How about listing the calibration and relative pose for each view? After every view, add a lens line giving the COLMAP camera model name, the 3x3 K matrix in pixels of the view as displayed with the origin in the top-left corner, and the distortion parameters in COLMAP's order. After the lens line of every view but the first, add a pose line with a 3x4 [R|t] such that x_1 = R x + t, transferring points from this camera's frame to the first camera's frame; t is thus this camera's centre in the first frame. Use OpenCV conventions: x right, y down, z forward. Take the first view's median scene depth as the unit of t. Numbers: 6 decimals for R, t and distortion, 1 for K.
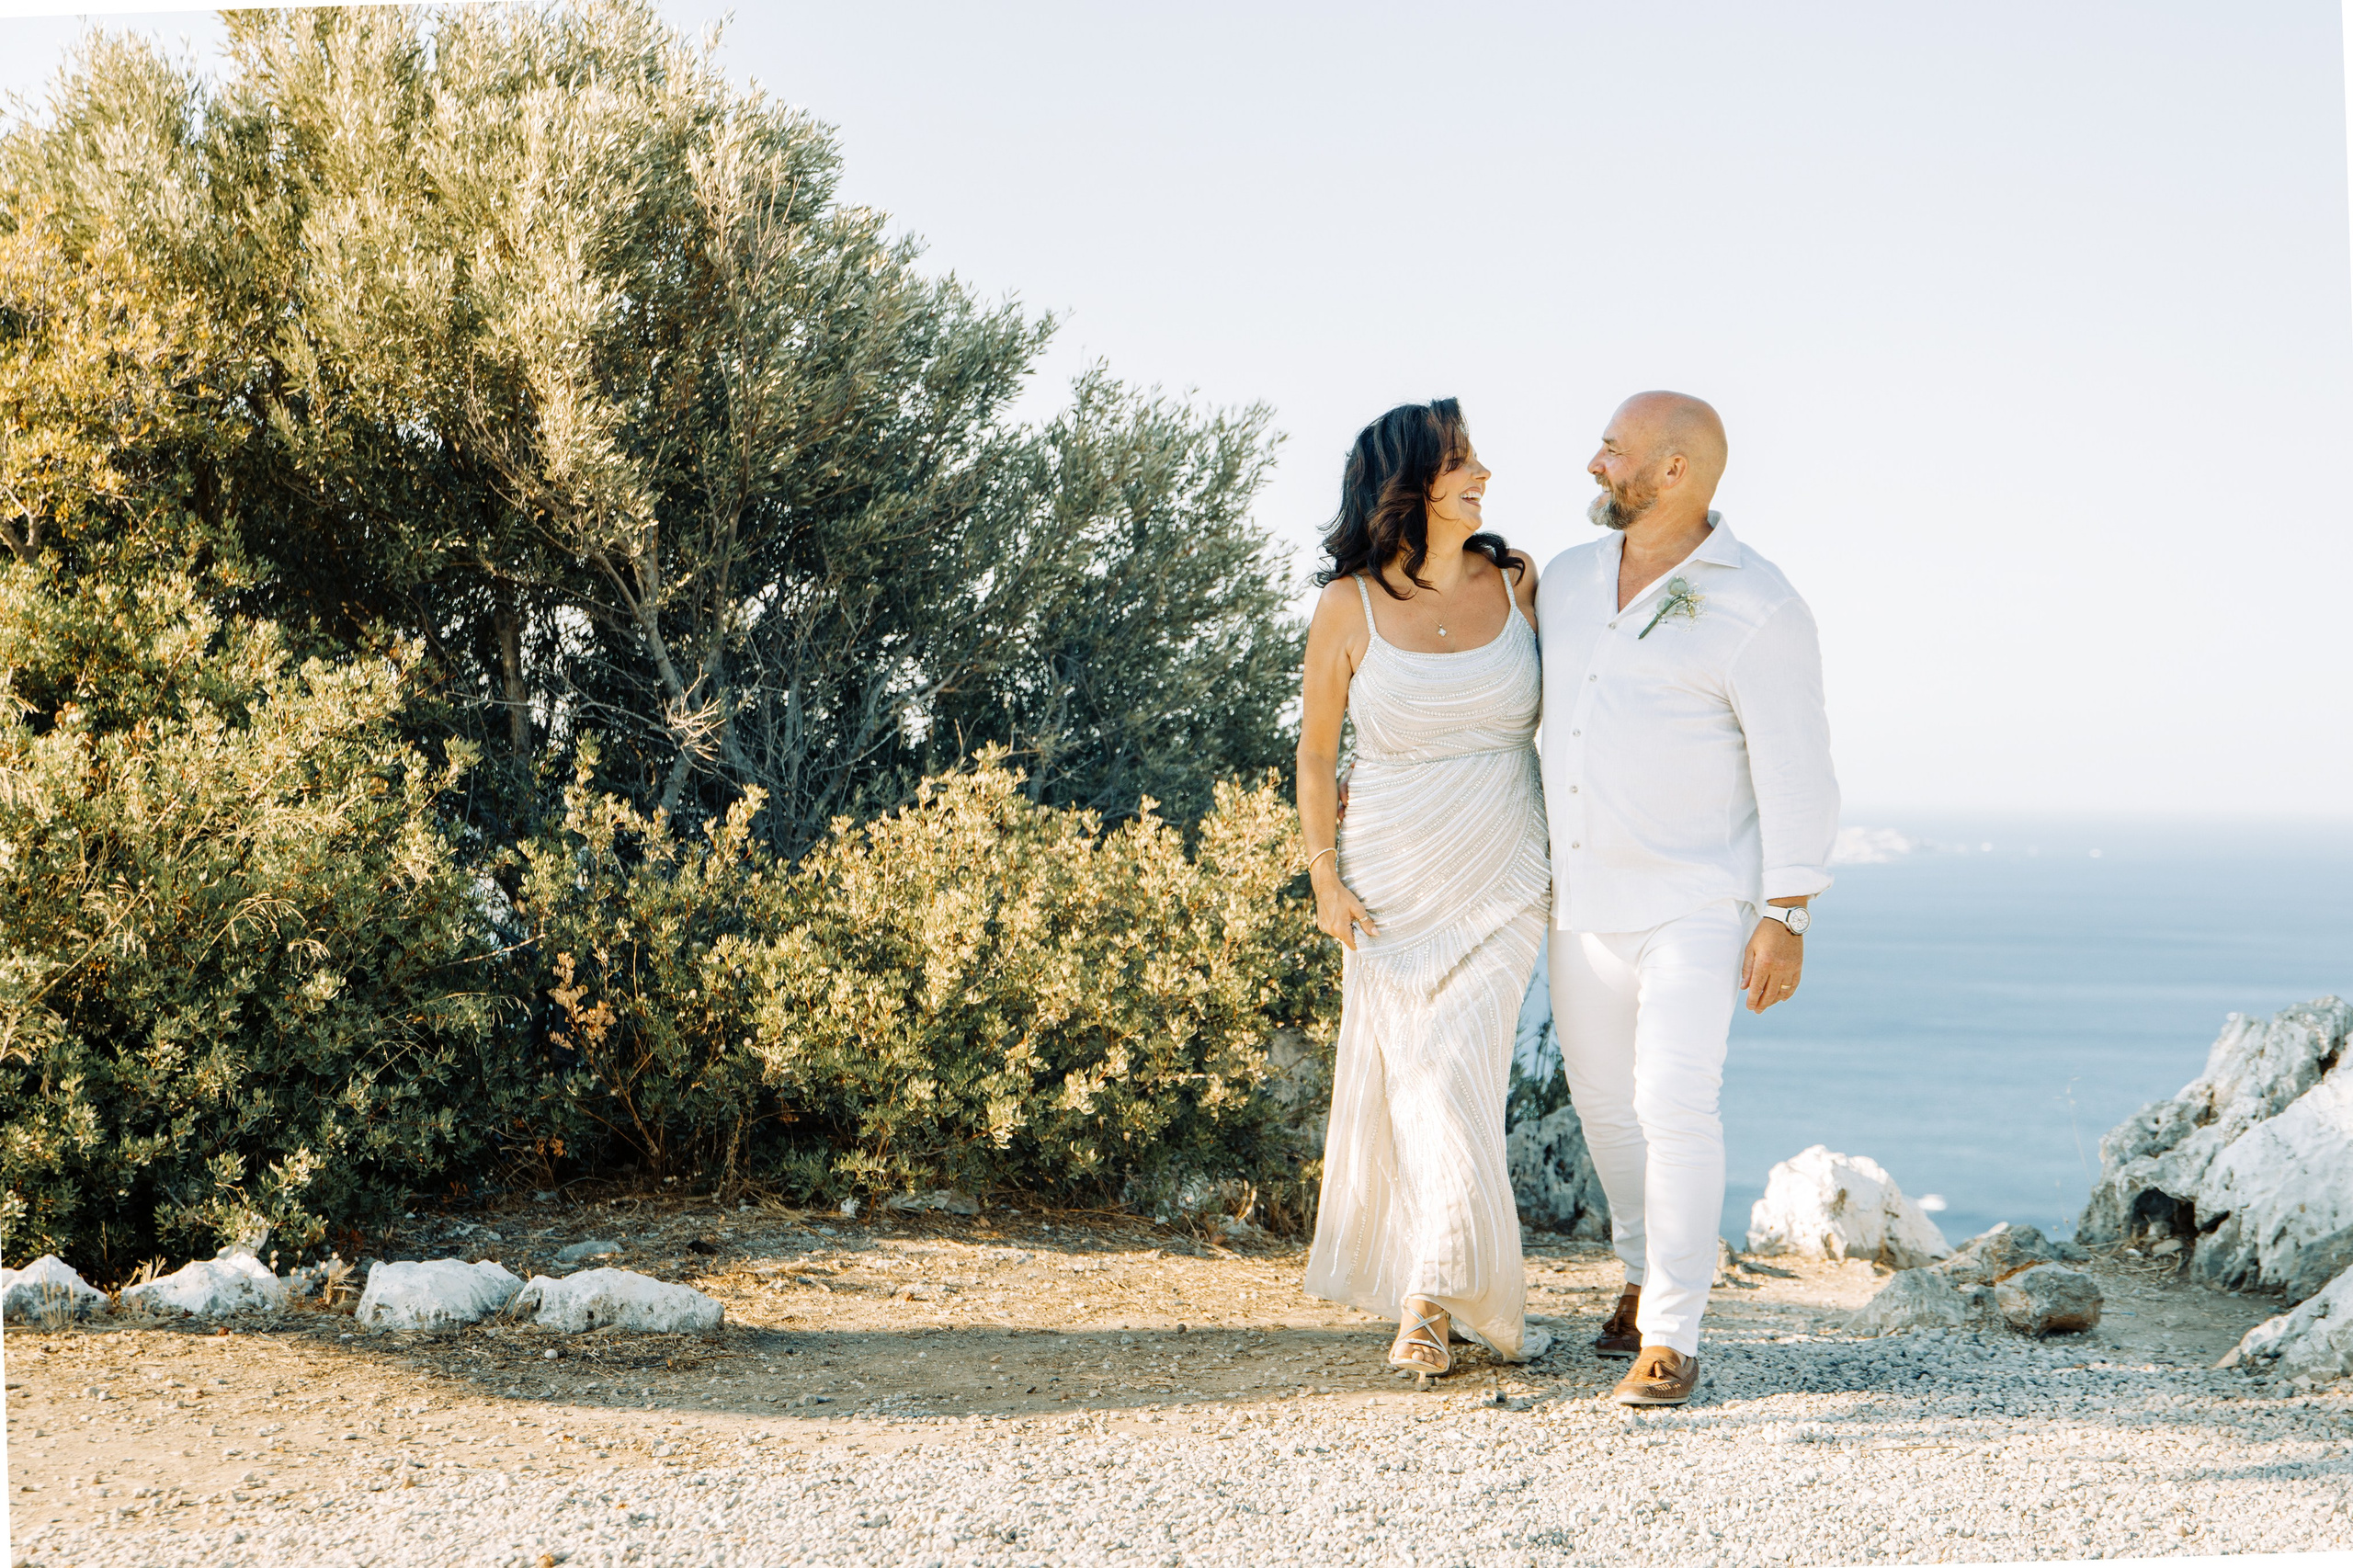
lens RADIAL K [[3580.9, 0, 1177.3], [0, 3580.9, 781.5], [0, 0, 1]] dist [0.068408, 0.000000]
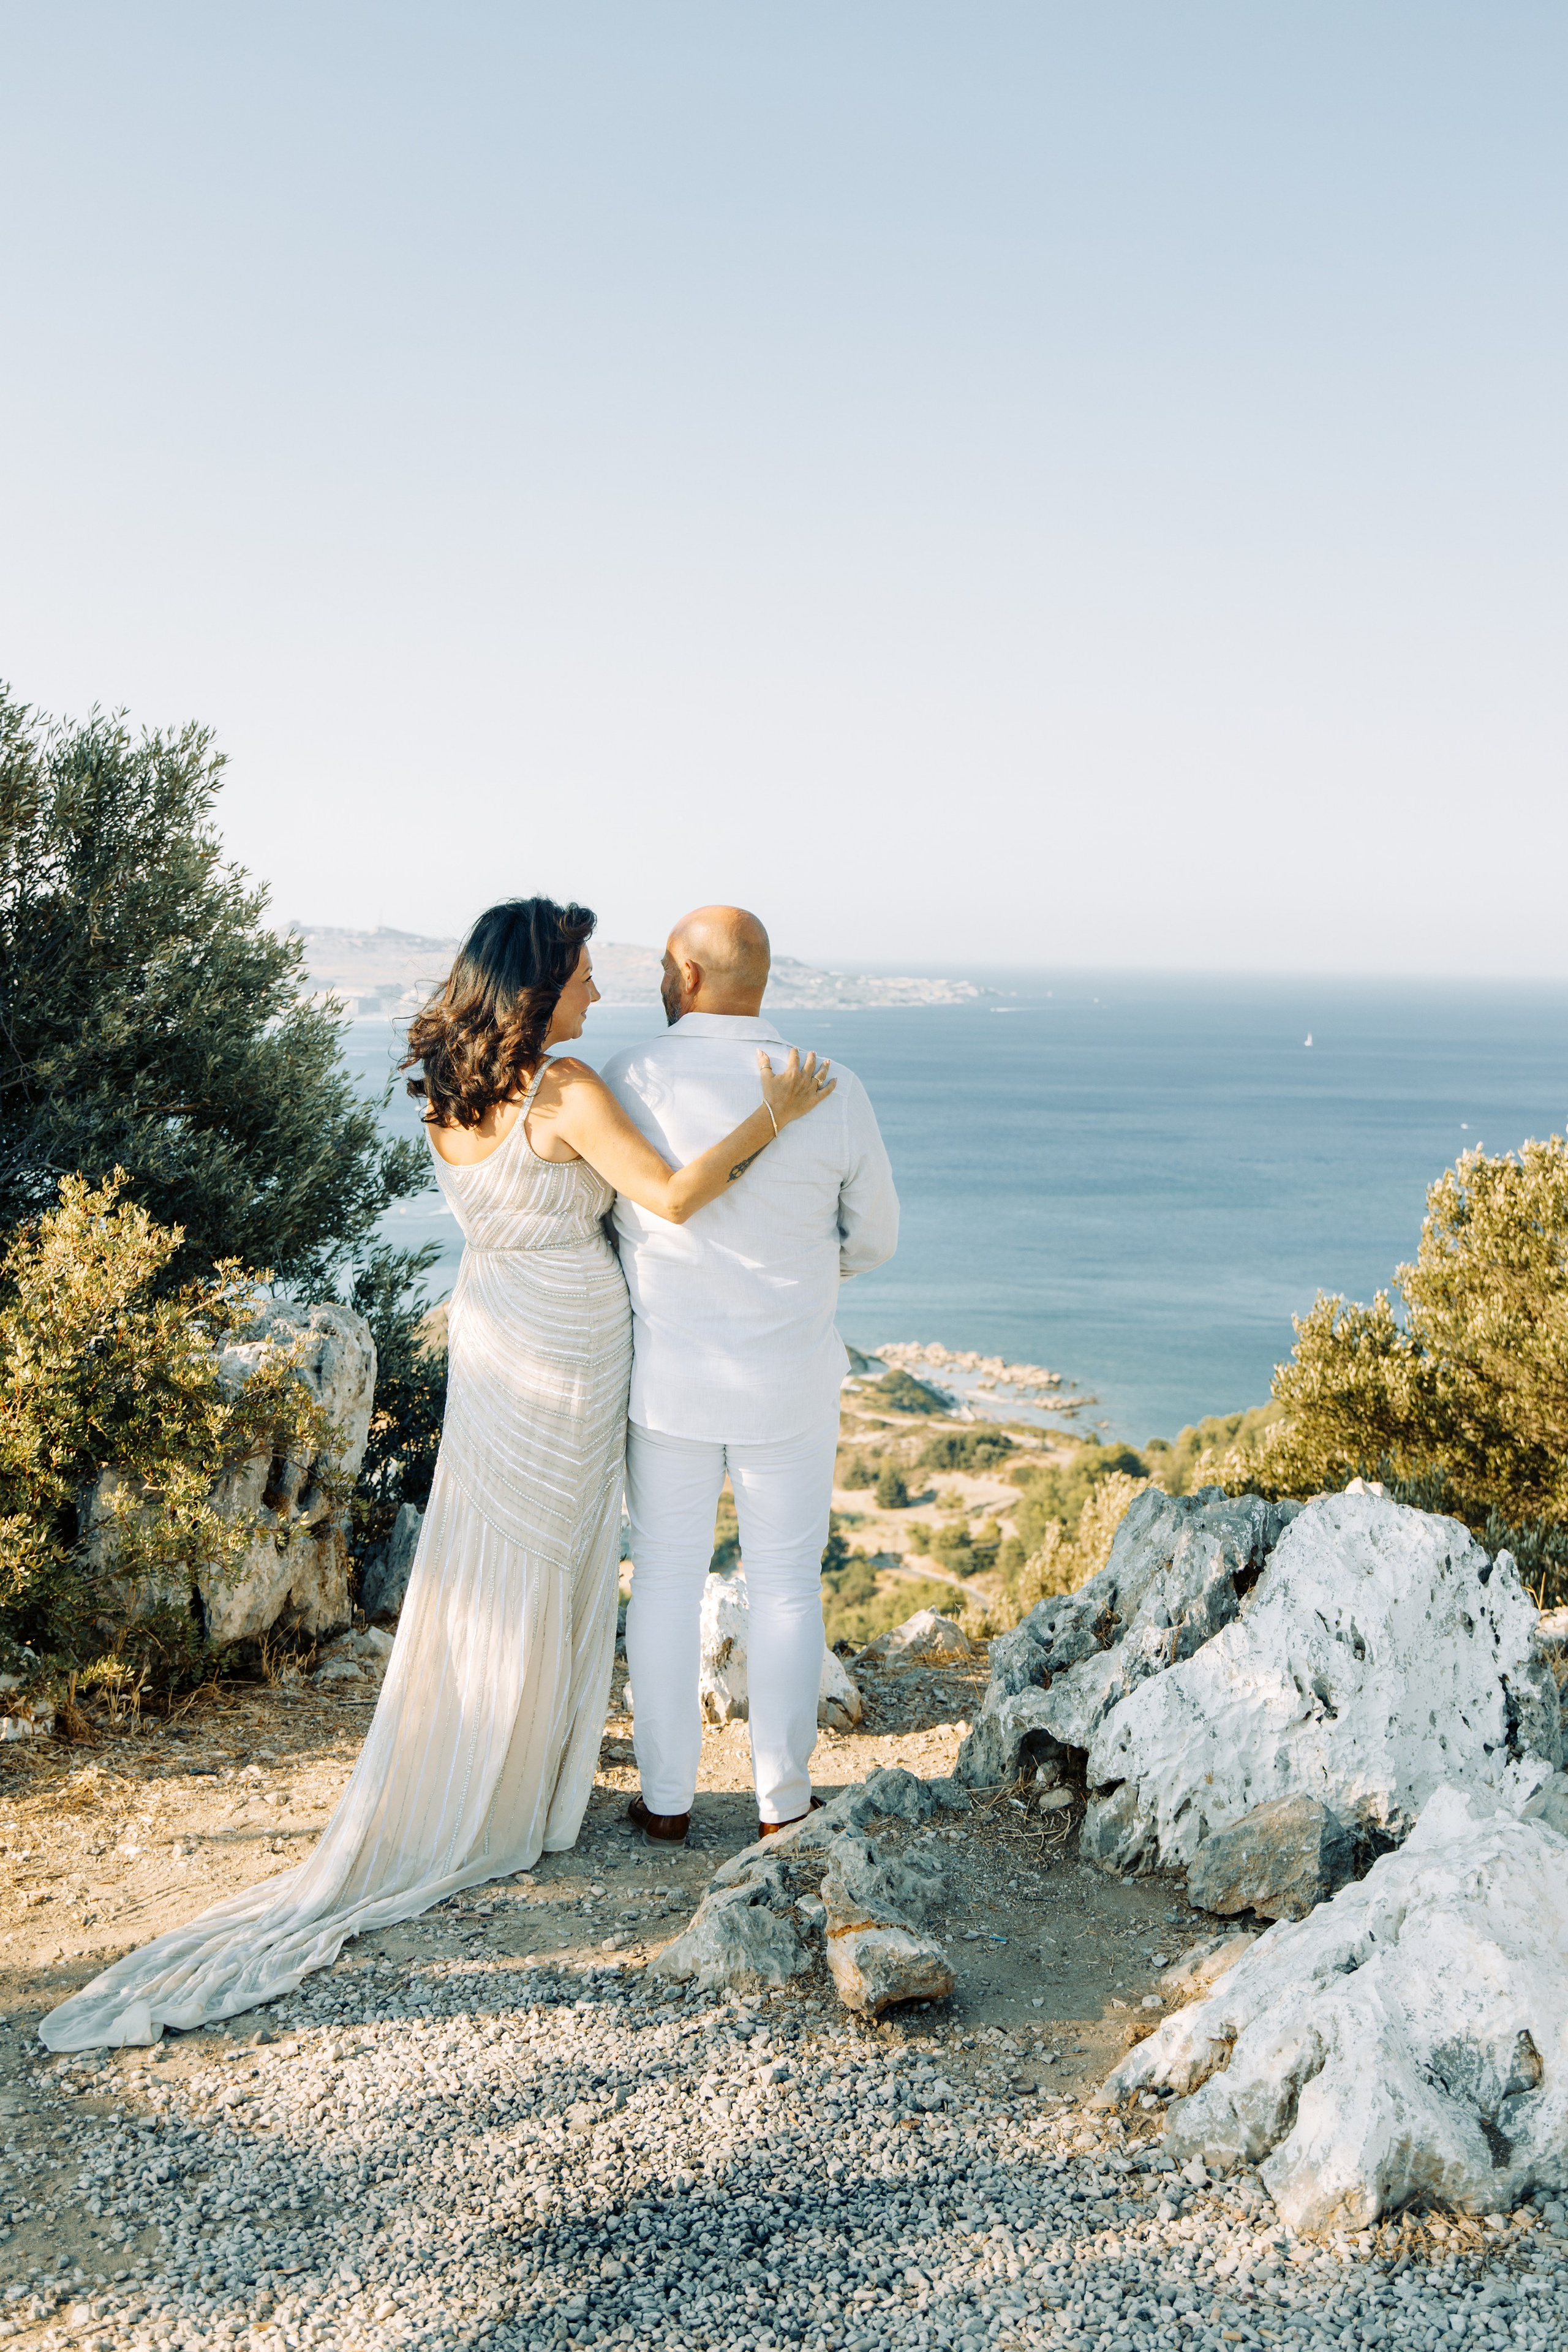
lens RADIAL K [[2434.1, 0, 781.8], [0, 2434.1, 1177.6], [0, 0, 1]] dist [-0.028857, 0.000000]
pose [[0.993448, -0.013636, 0.113473, 0.148859], [0.001892, 0.994684, 0.102960, -0.073735], [-0.114274, -0.102071, 0.988192, 0.462306]]
